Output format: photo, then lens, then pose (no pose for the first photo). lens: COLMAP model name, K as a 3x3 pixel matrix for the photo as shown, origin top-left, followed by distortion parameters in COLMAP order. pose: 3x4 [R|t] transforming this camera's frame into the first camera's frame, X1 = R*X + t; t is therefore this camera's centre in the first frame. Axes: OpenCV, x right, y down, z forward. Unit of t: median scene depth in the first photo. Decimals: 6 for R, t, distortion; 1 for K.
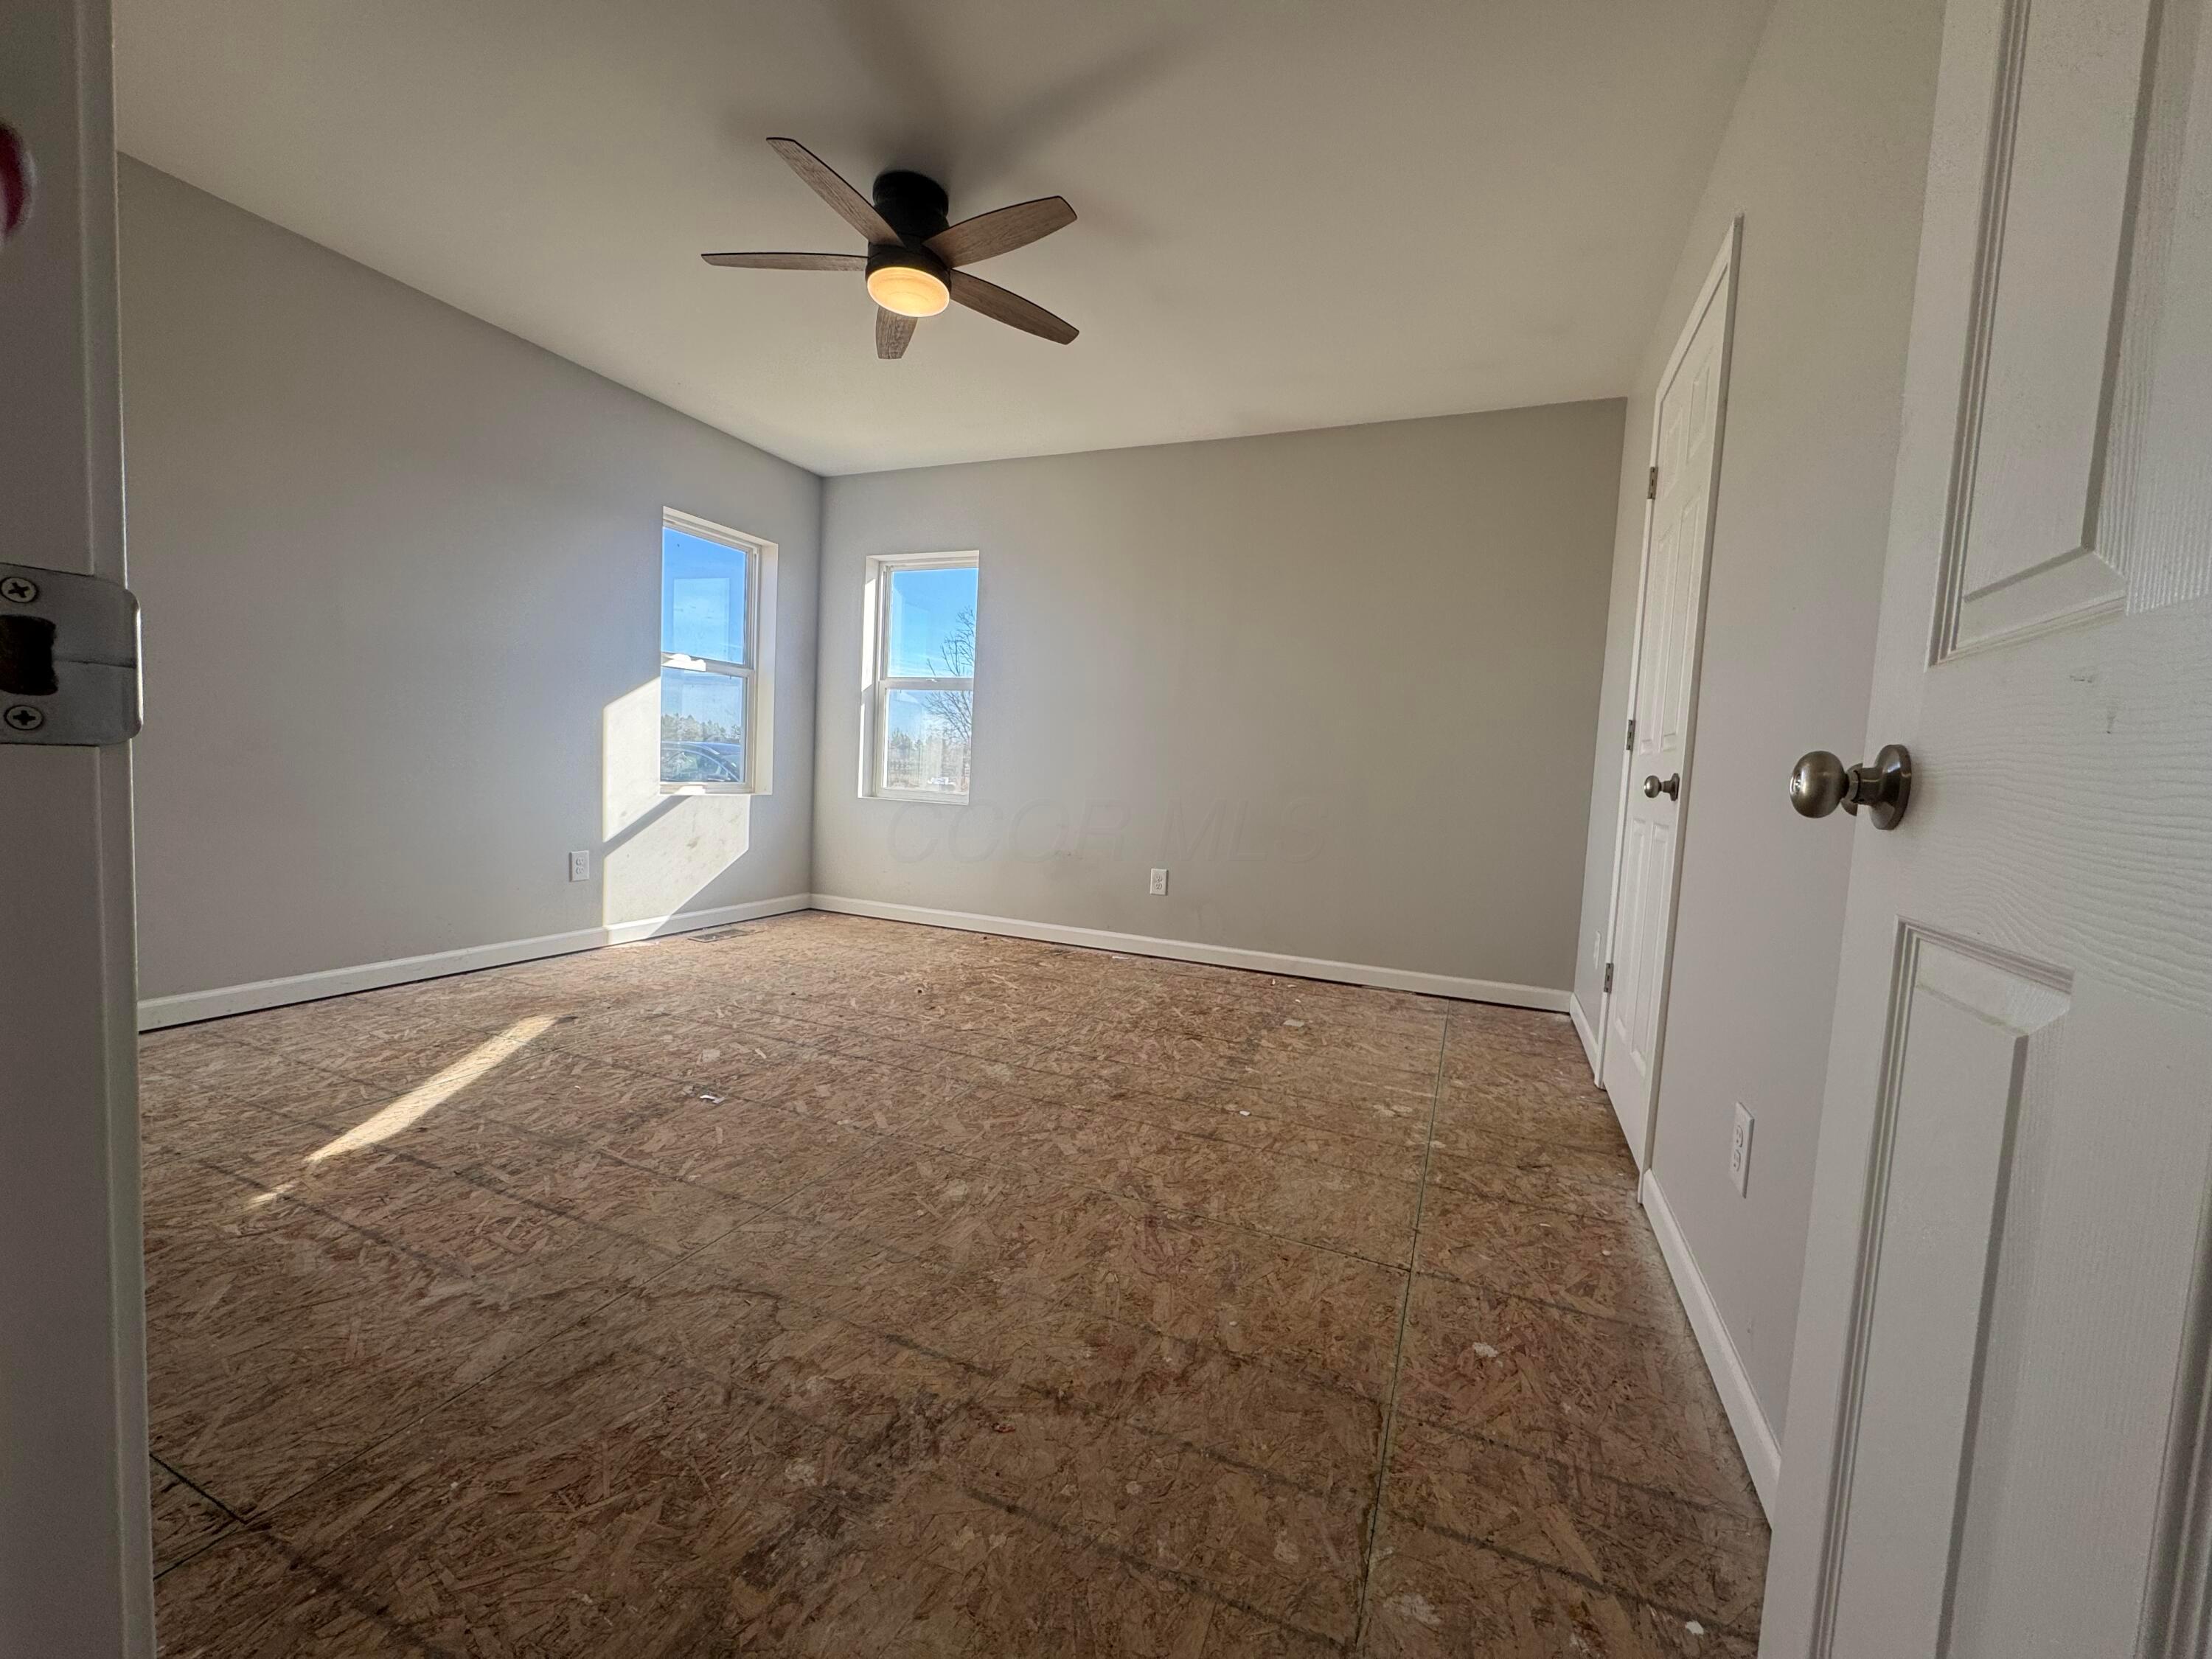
lens RADIAL K [[880.2, 0, 1104.3], [0, 880.2, 831.6], [0, 0, 1]] dist [-0.005844, 0.000661]
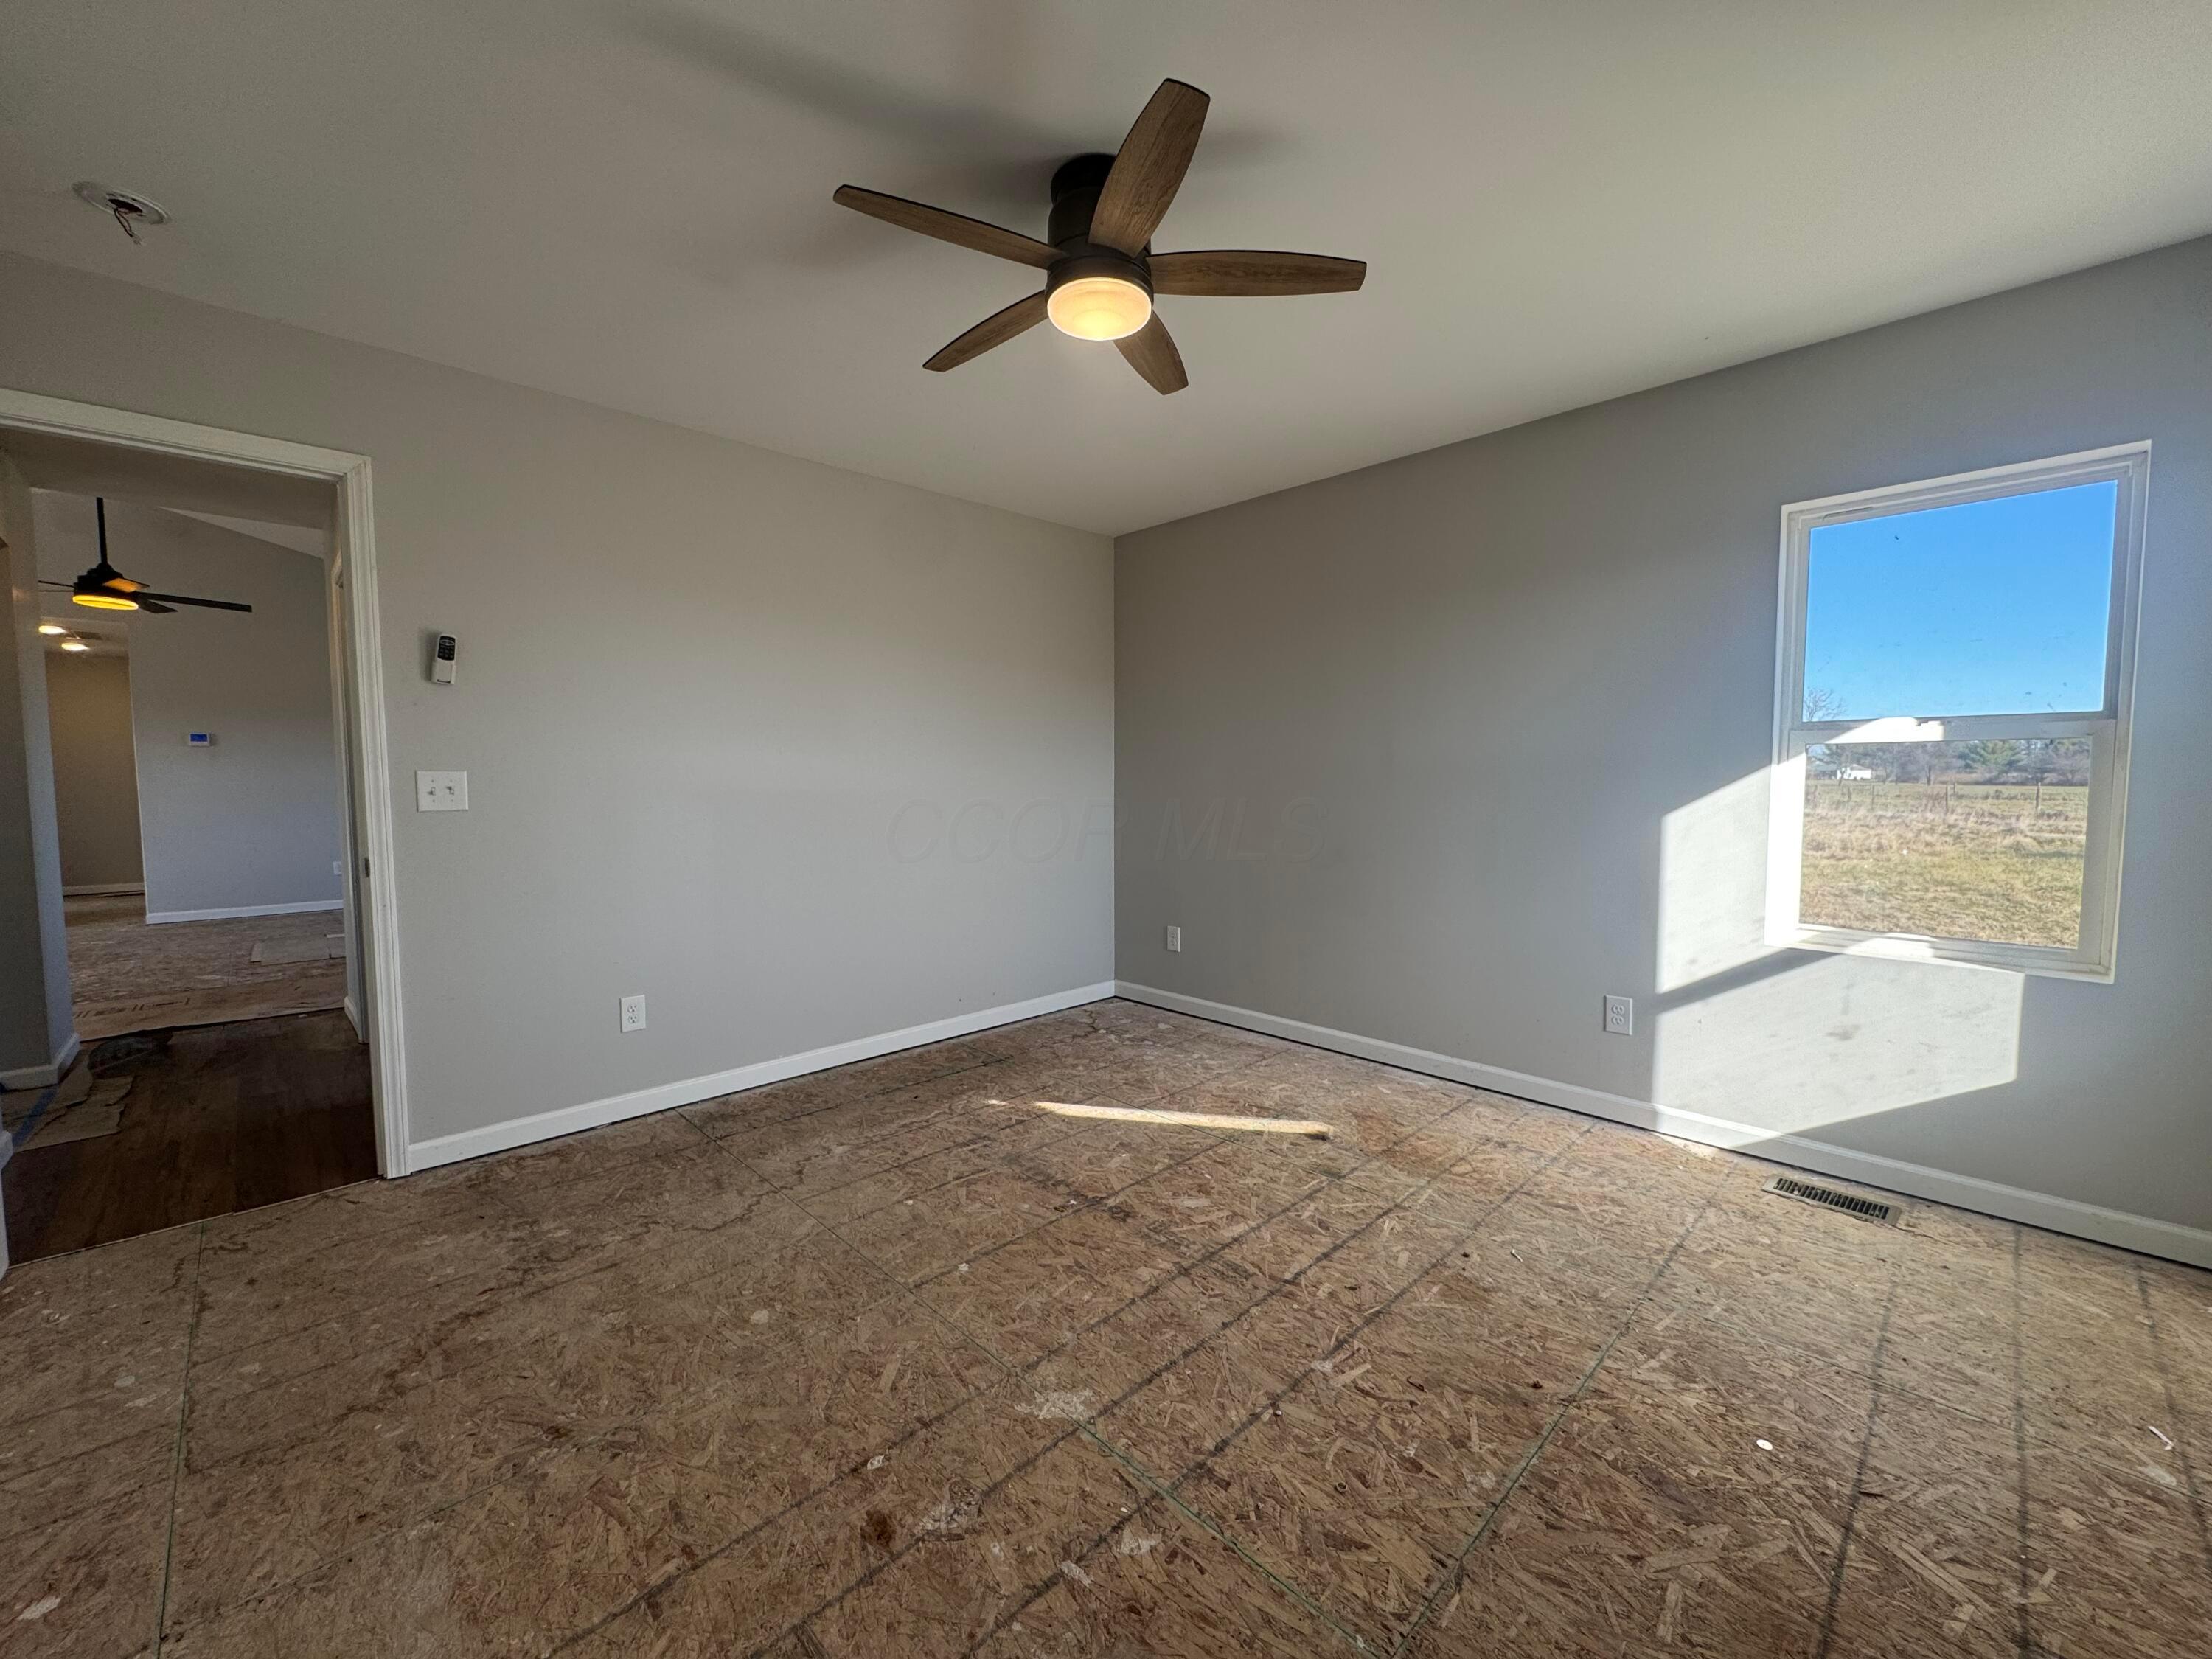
lens RADIAL K [[880.2, 0, 1103.0], [0, 880.2, 832.0], [0, 0, 1]] dist [-0.005844, 0.000661]
pose [[-0.384448, 0.009742, -0.923095, 0.485771], [-0.086867, 0.995126, 0.046680, -0.188670], [0.919050, 0.098133, -0.381728, 1.320544]]
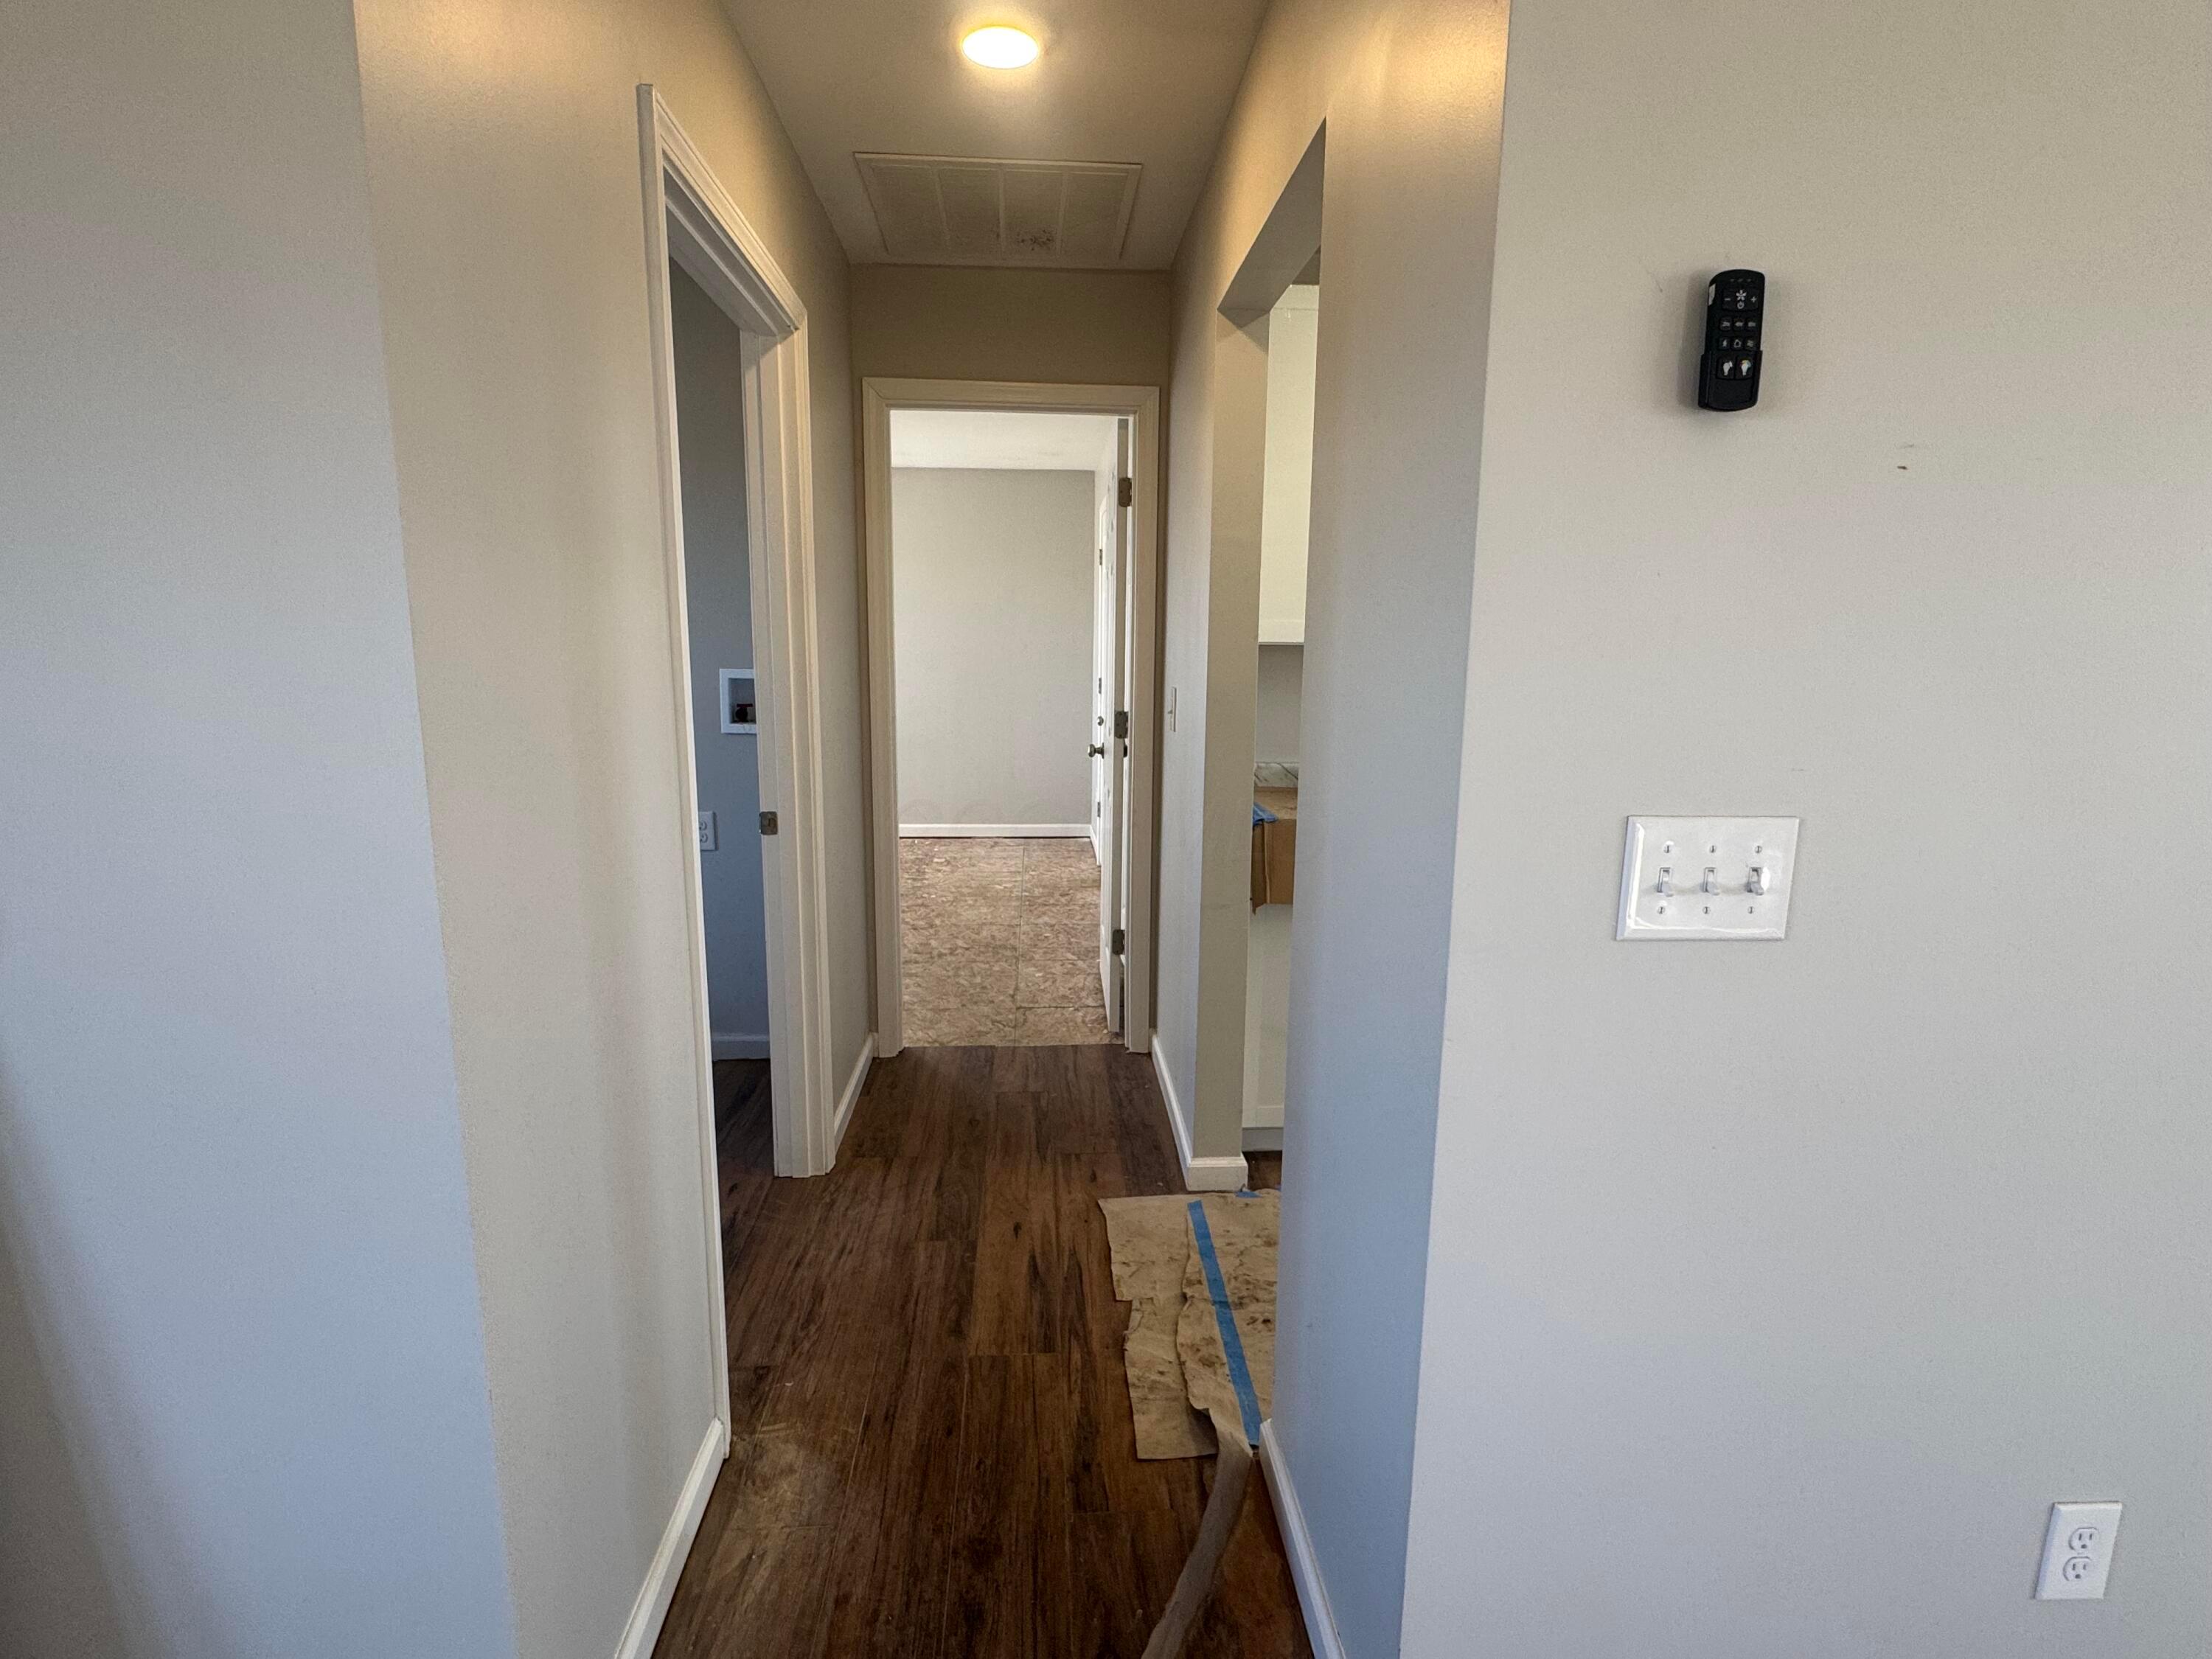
lens RADIAL K [[1088.4, 0, 1104.4], [0, 1088.4, 843.3], [0, 0, 1]] dist [-0.001794, -0.000306]
pose [[0.891818, -0.121334, 0.435820, -0.535693], [0.065176, 0.987772, 0.141630, -0.113854], [-0.447675, -0.097903, 0.888821, -1.299256]]
